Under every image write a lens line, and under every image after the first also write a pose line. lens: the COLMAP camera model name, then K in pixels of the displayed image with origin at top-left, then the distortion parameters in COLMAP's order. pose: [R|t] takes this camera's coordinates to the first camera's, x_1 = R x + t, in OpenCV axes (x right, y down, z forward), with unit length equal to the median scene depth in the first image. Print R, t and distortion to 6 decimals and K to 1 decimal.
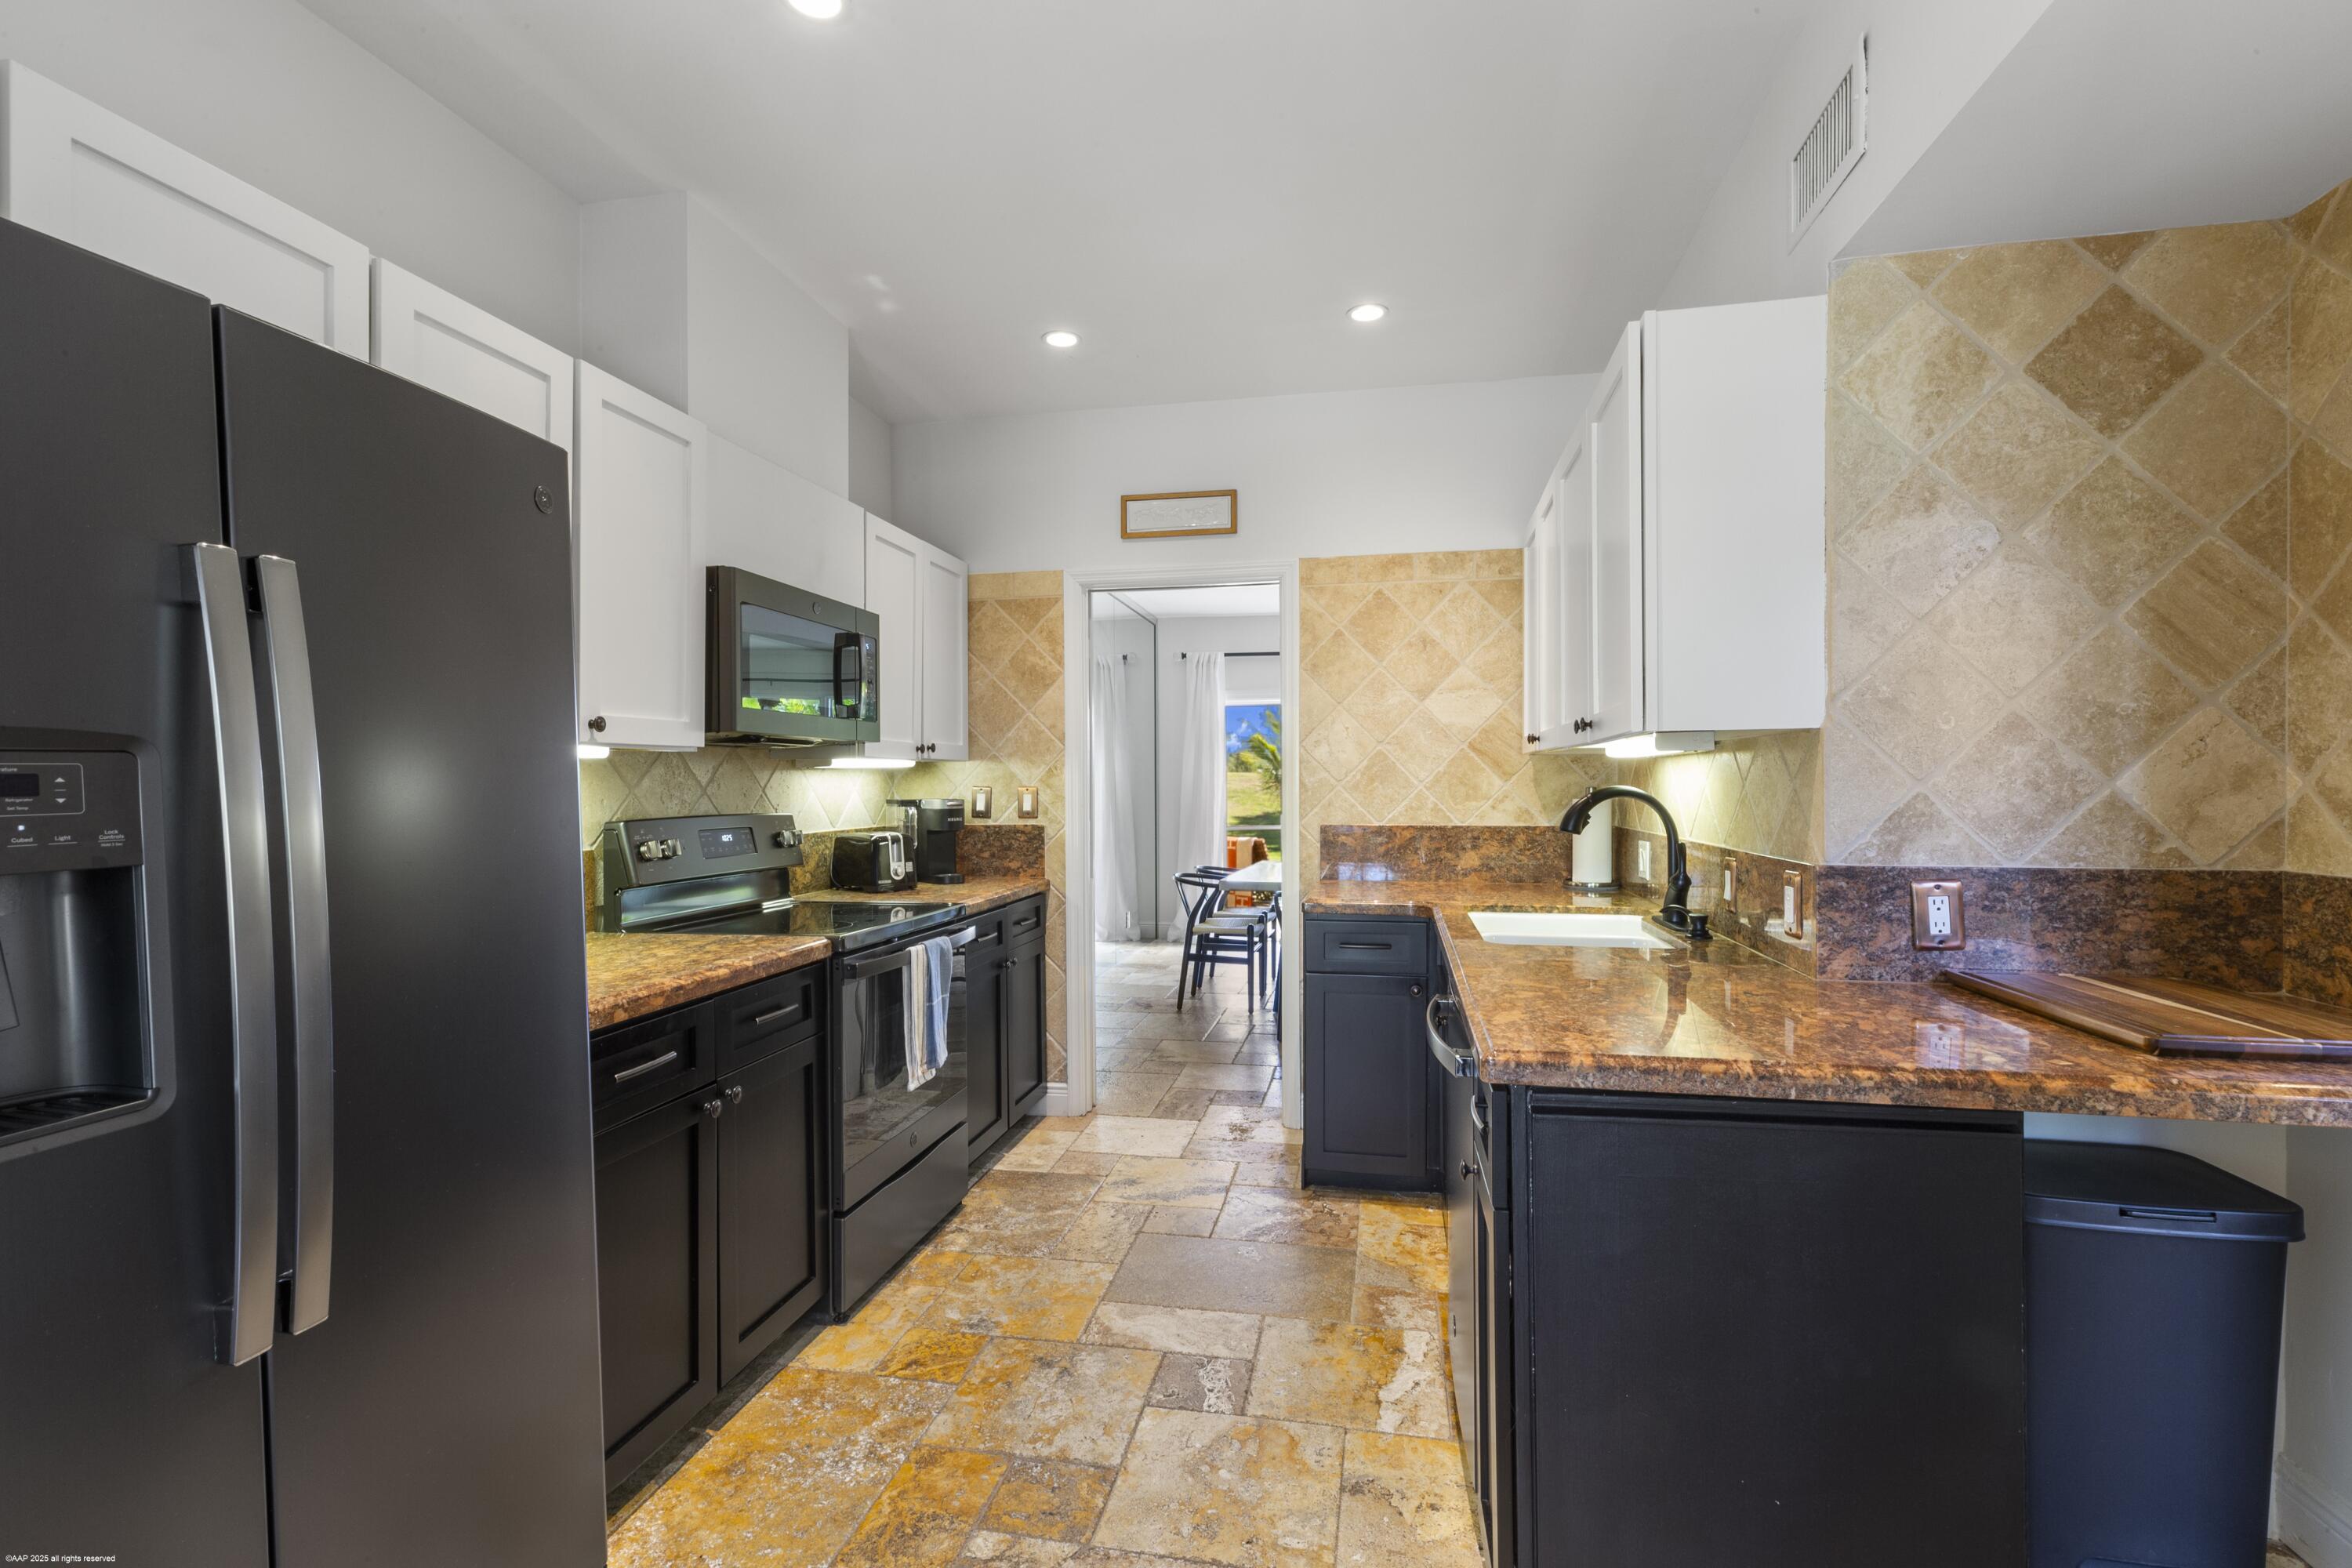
lens RADIAL K [[1072.2, 0, 1175.8], [0, 1072.2, 787.2], [0, 0, 1]] dist [-0.001065, 0.000064]
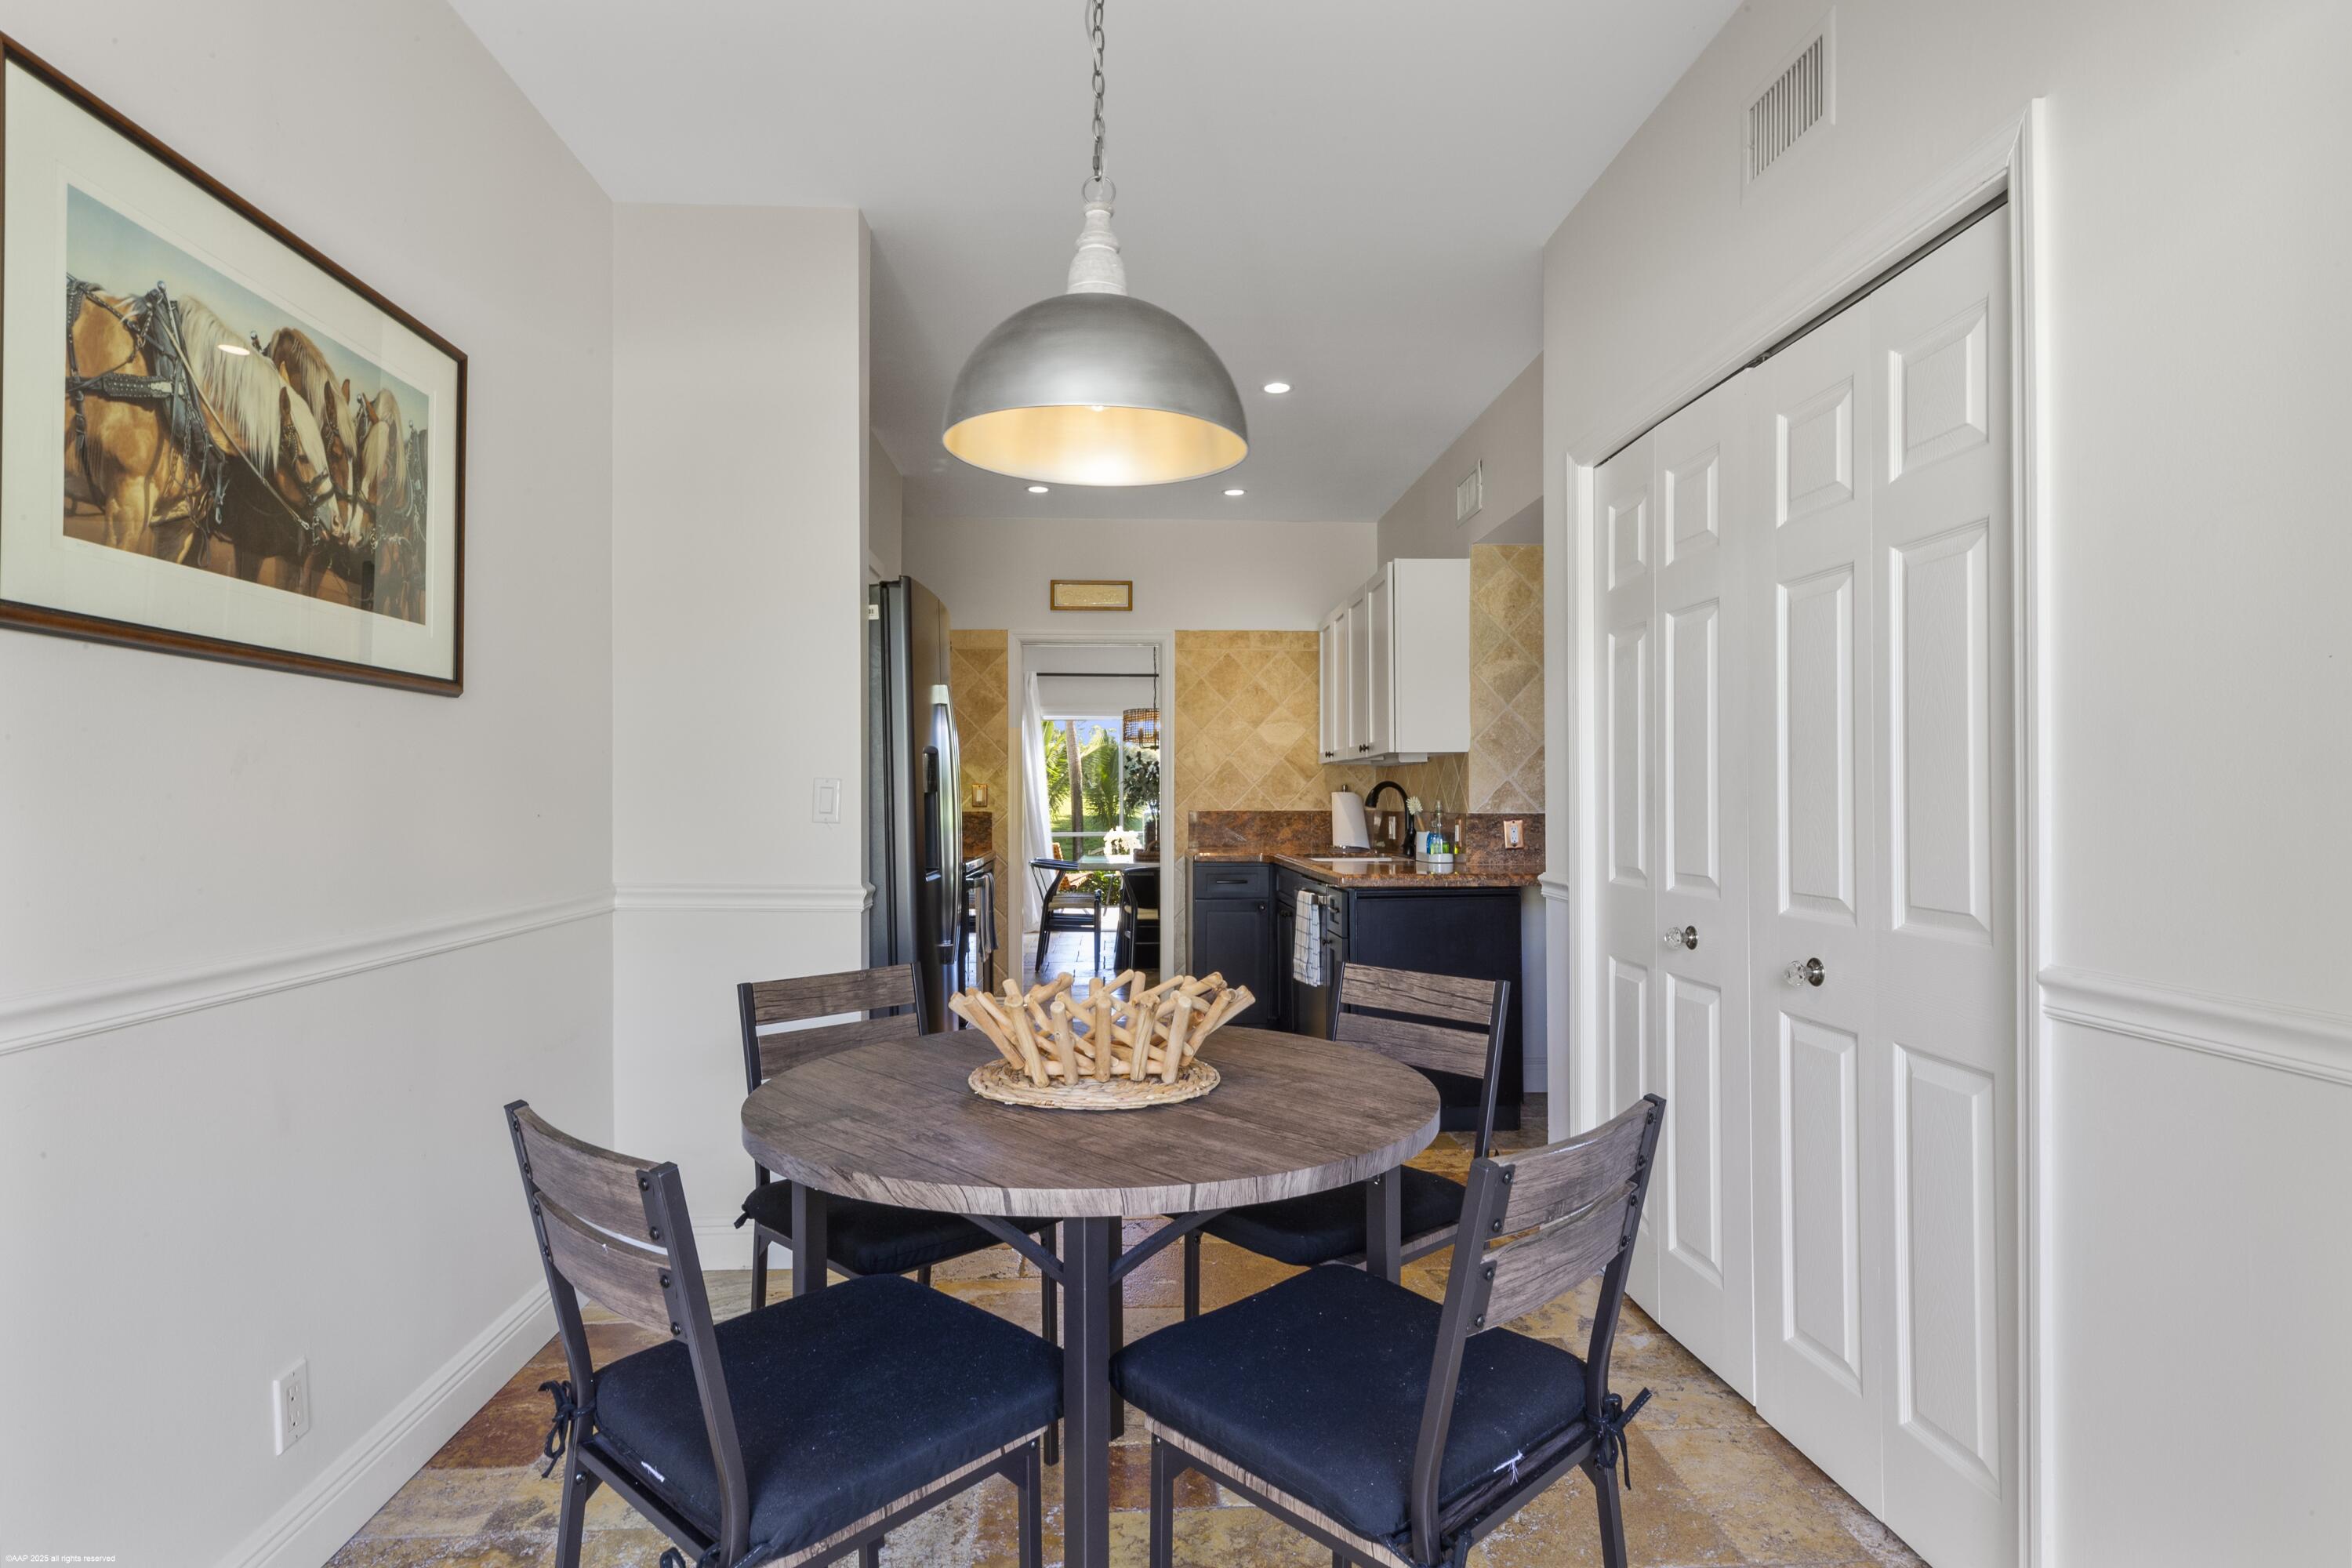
lens RADIAL K [[1345.9, 0, 1176.7], [0, 1345.9, 787.6], [0, 0, 1]] dist [0.001000, -0.000003]
pose [[0.966144, 0.005487, 0.257945, -0.365984], [-0.001353, 0.999868, -0.016202, 0.033983], [-0.257999, 0.015305, 0.966024, -0.802641]]
